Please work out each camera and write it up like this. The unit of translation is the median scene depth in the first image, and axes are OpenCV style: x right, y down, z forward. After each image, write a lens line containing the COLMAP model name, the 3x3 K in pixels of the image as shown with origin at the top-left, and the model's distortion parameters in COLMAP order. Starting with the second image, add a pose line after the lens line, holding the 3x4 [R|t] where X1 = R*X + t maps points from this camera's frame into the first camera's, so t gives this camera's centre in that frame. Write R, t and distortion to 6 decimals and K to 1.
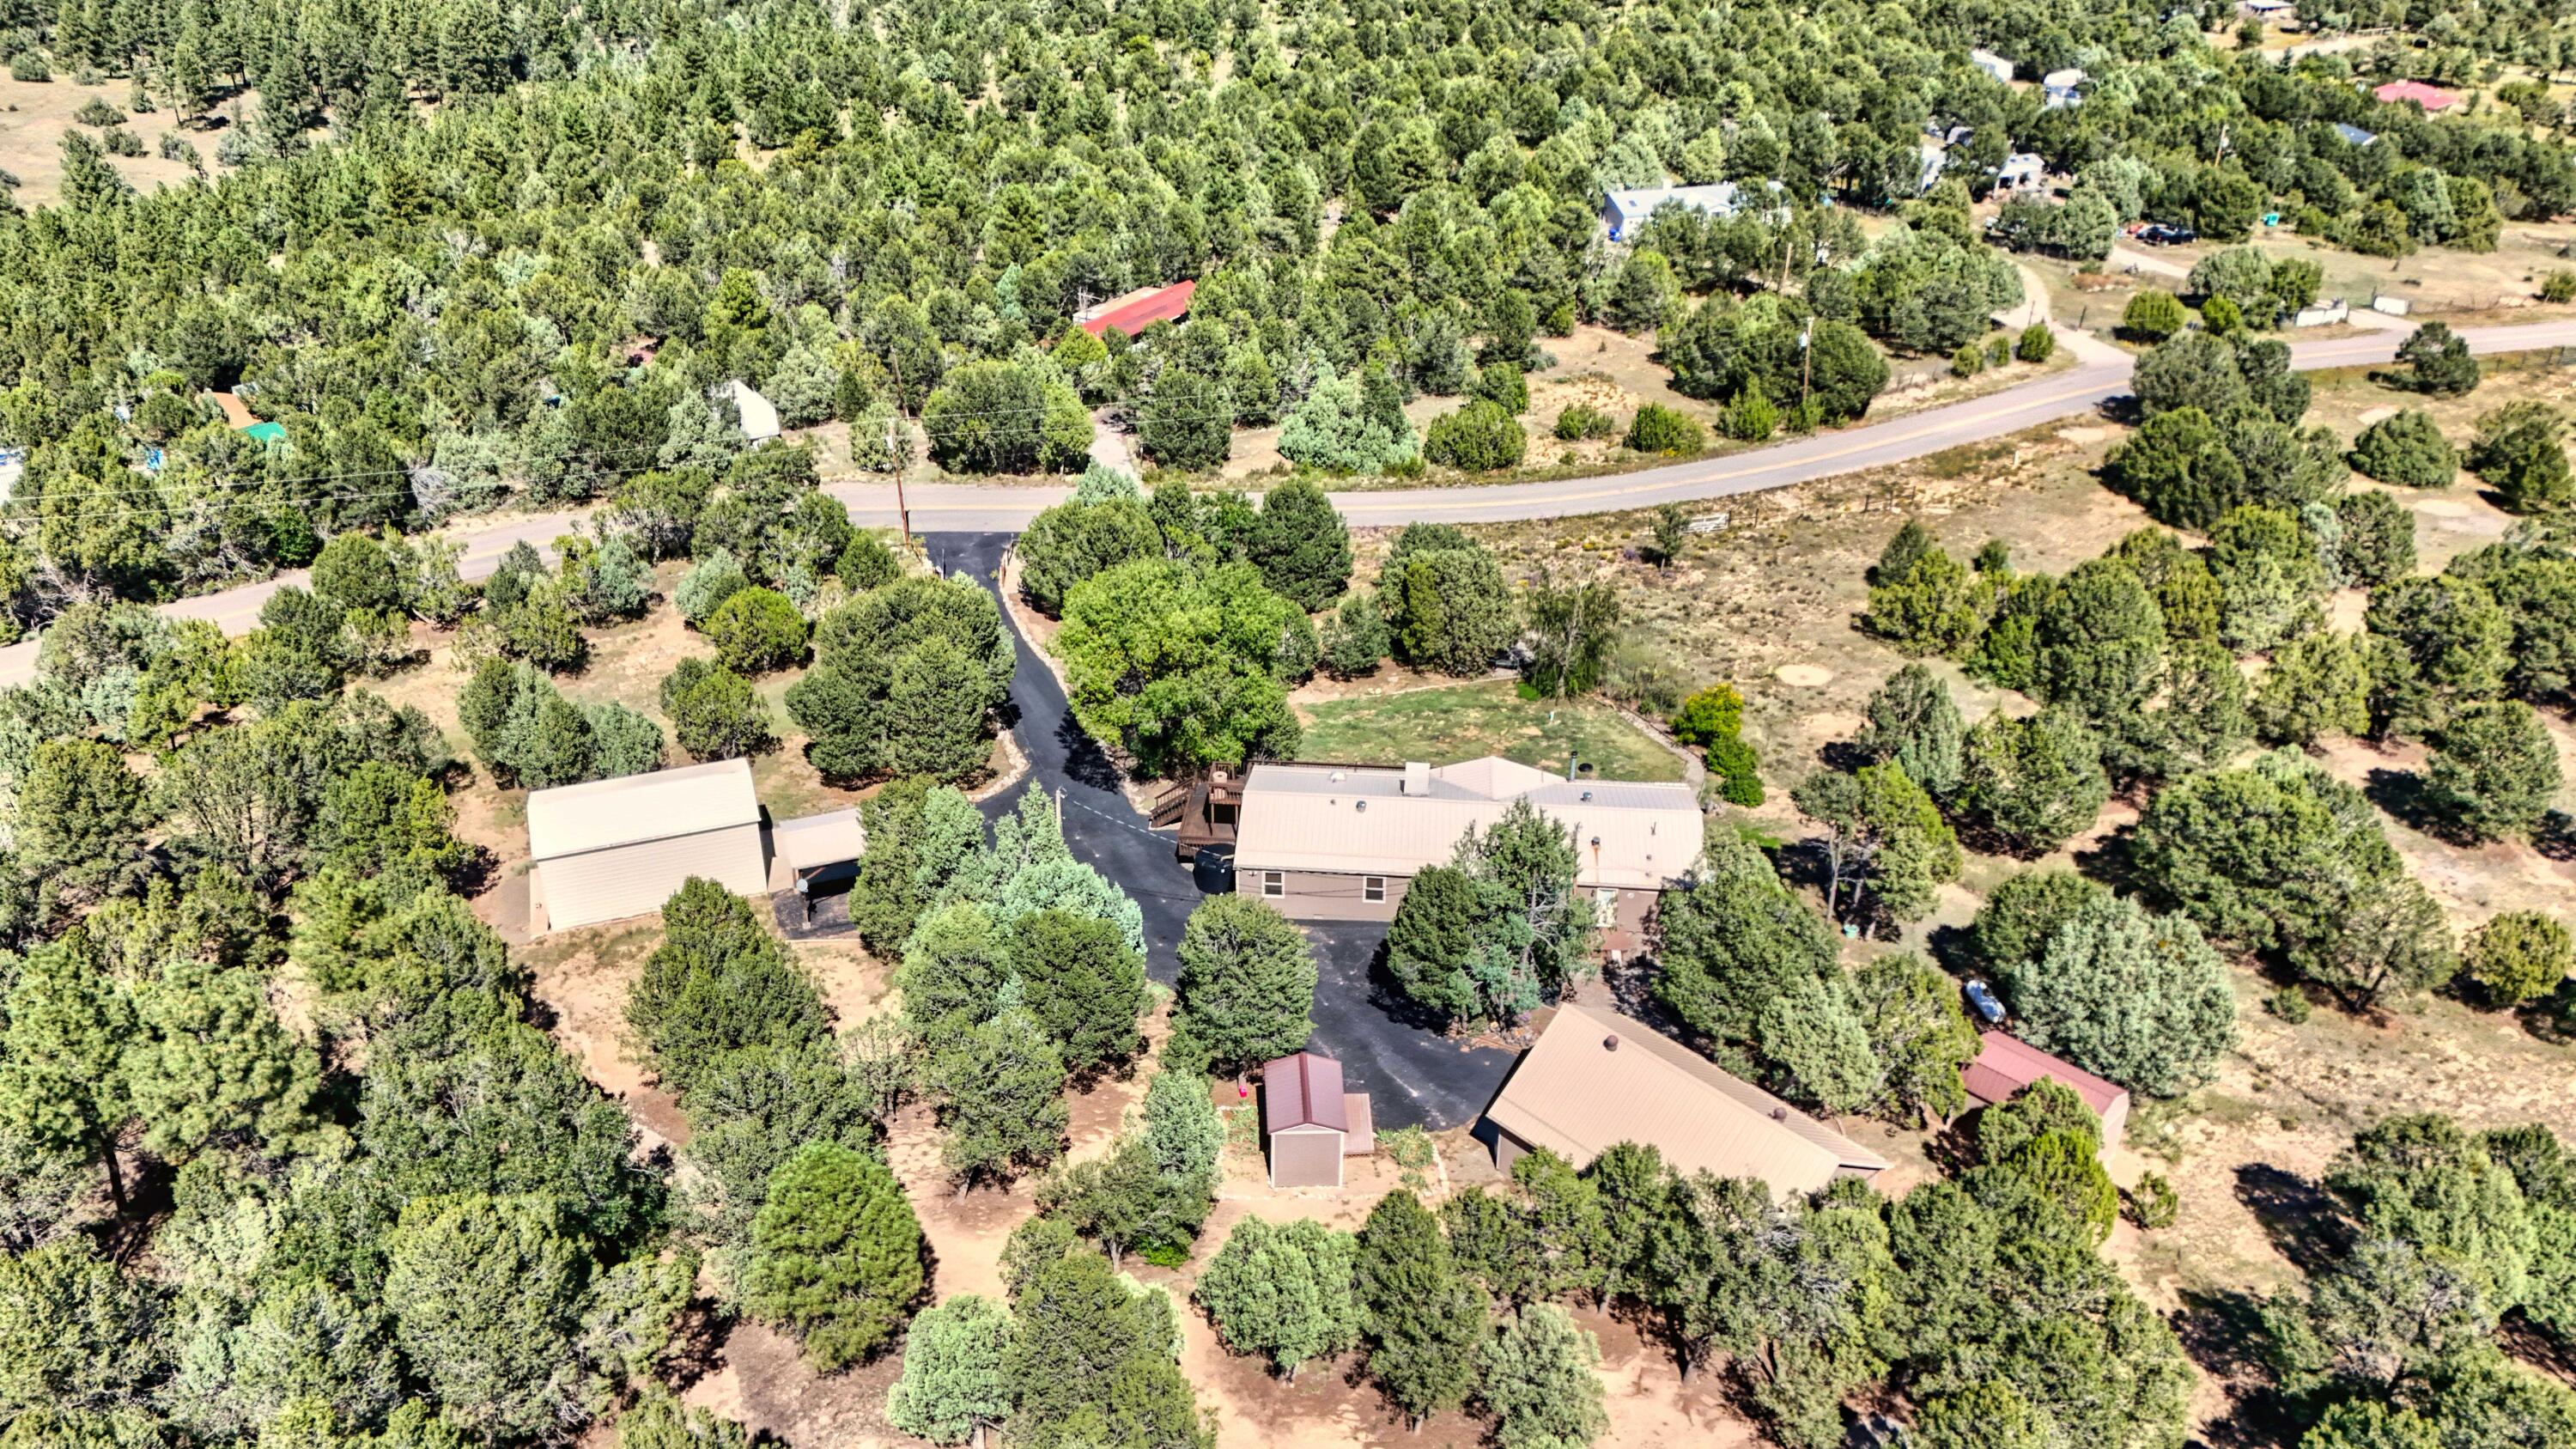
lens RADIAL K [[1879.2, 0, 1288.0], [0, 1879.2, 724.5], [0, 0, 1]] dist [0.086244, -0.085340]
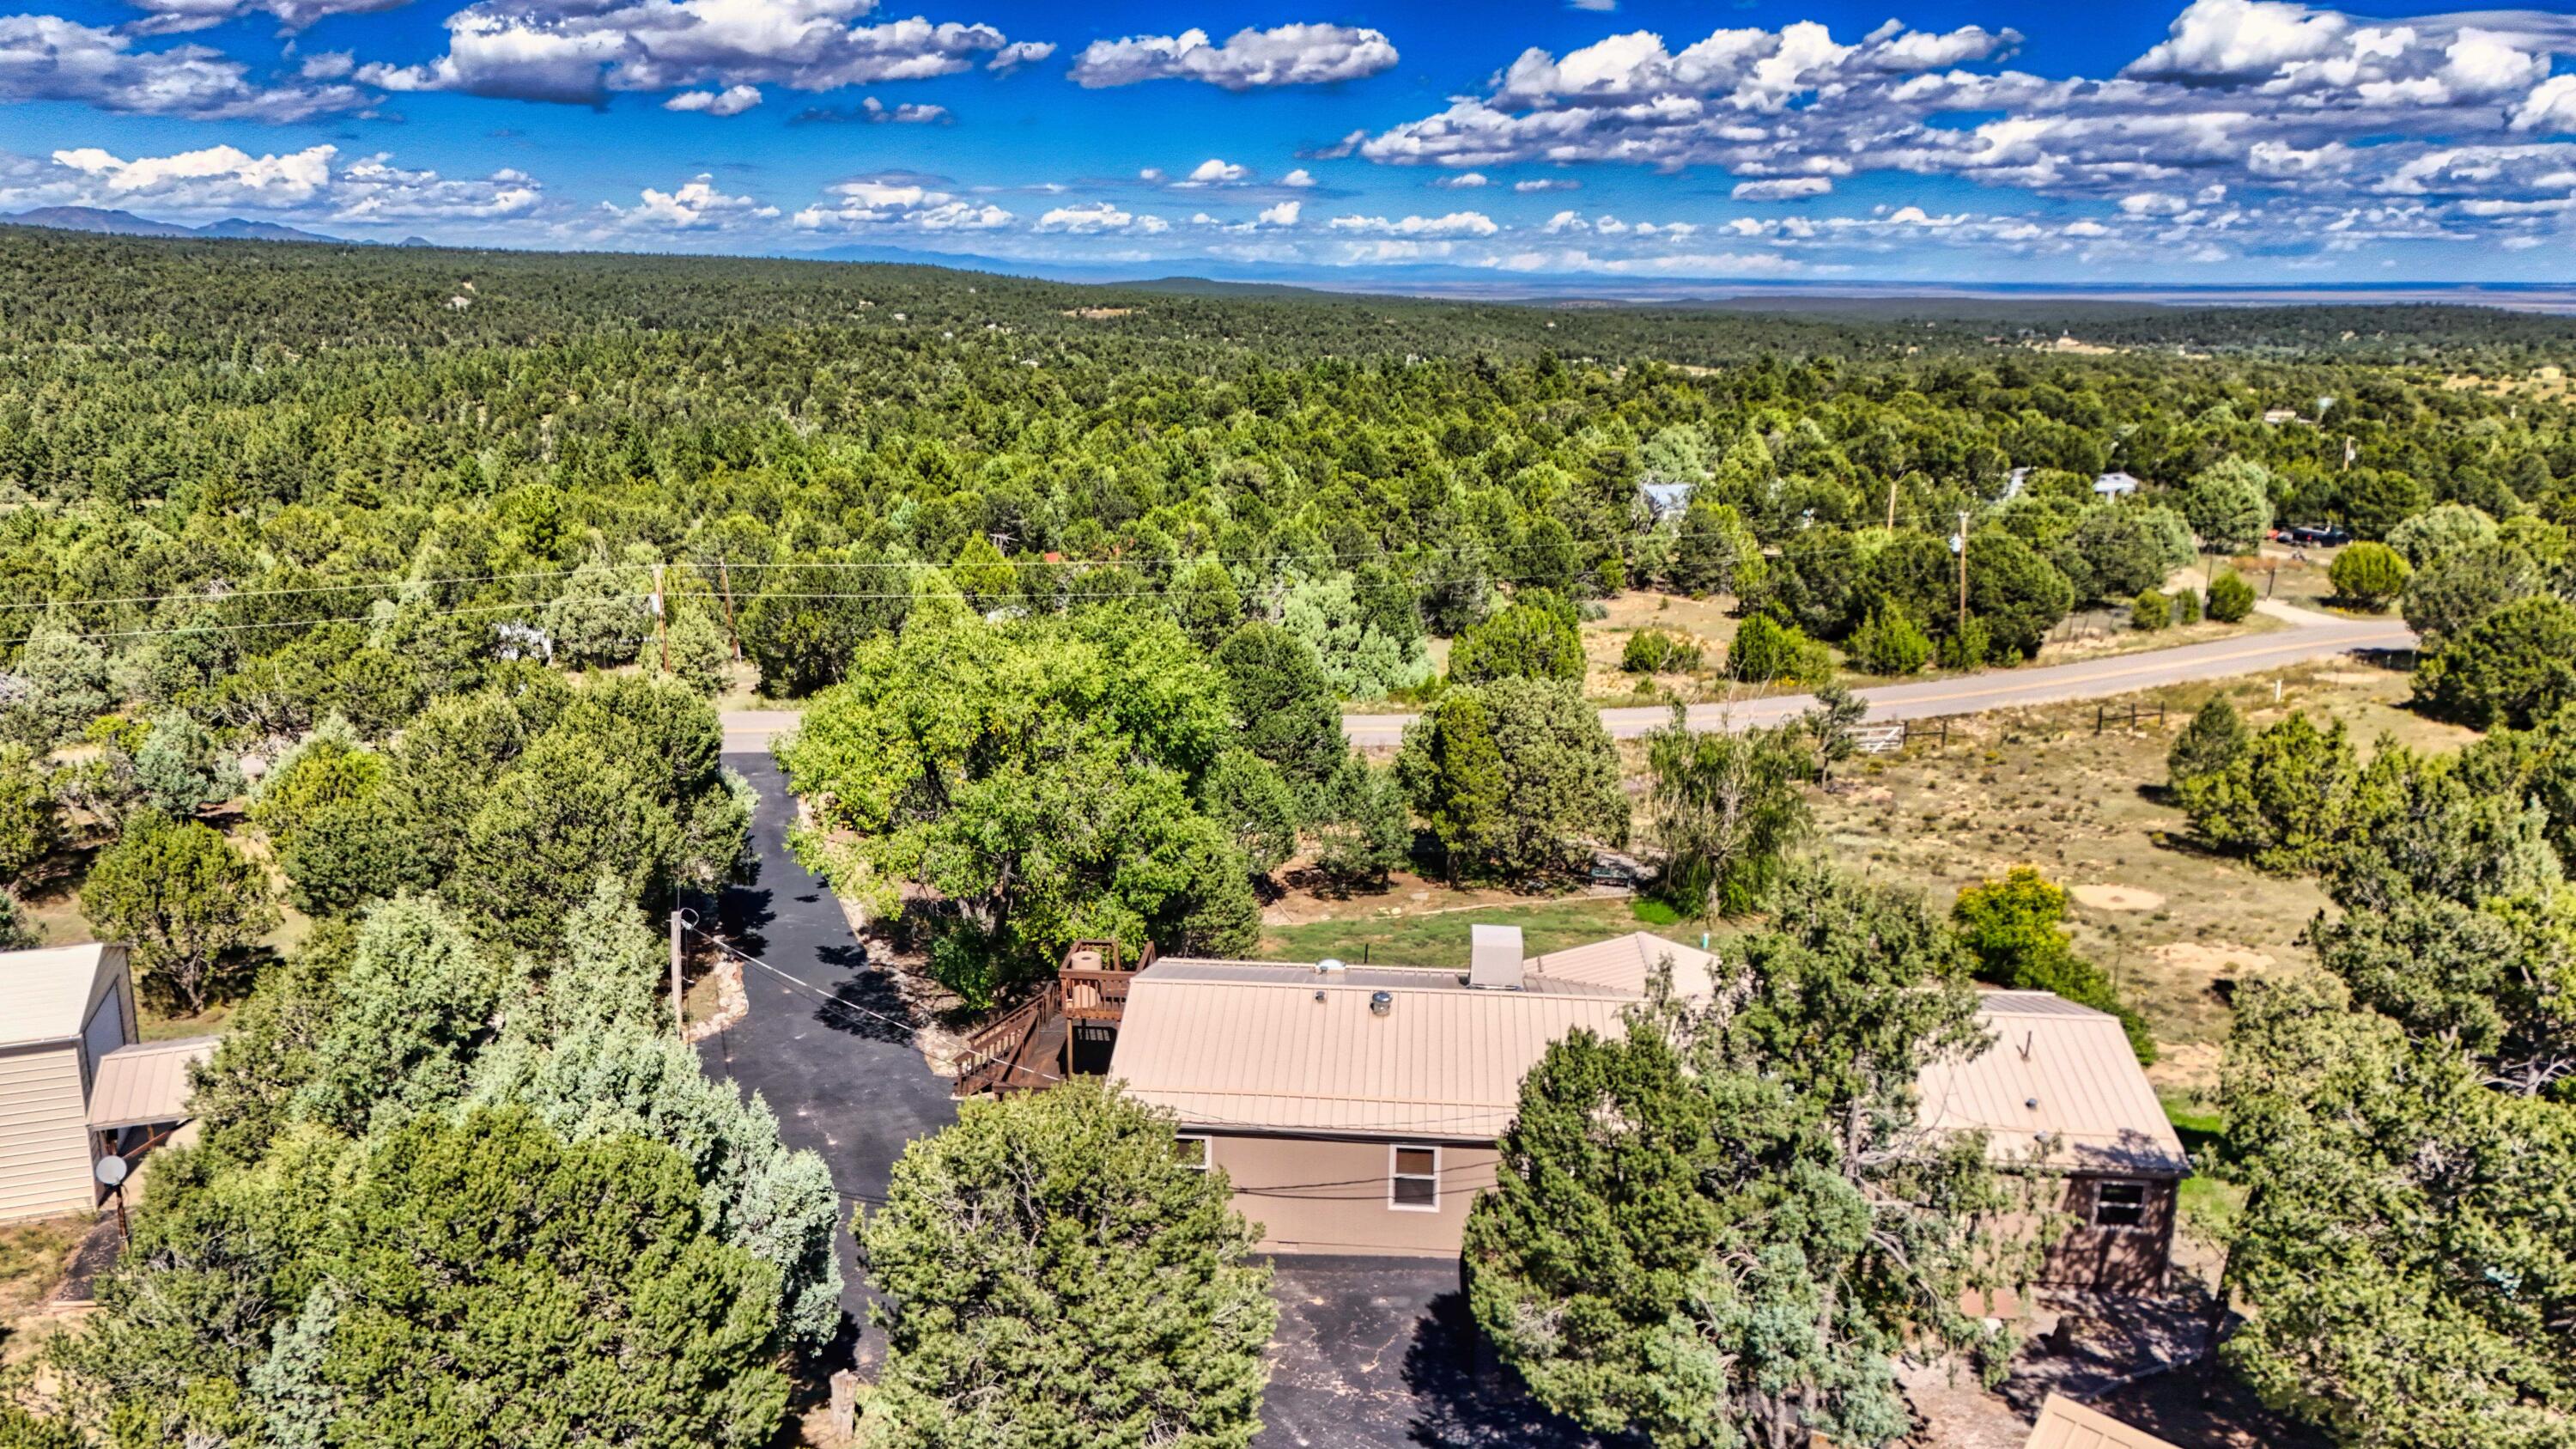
lens RADIAL K [[1879.2, 0, 1288.0], [0, 1879.2, 724.5], [0, 0, 1]] dist [0.086244, -0.085340]
pose [[0.999954, 0.004486, 0.008460, 0.008295], [-0.002136, 0.965713, -0.259602, 0.070556], [-0.009334, 0.259572, 0.965679, 0.381043]]
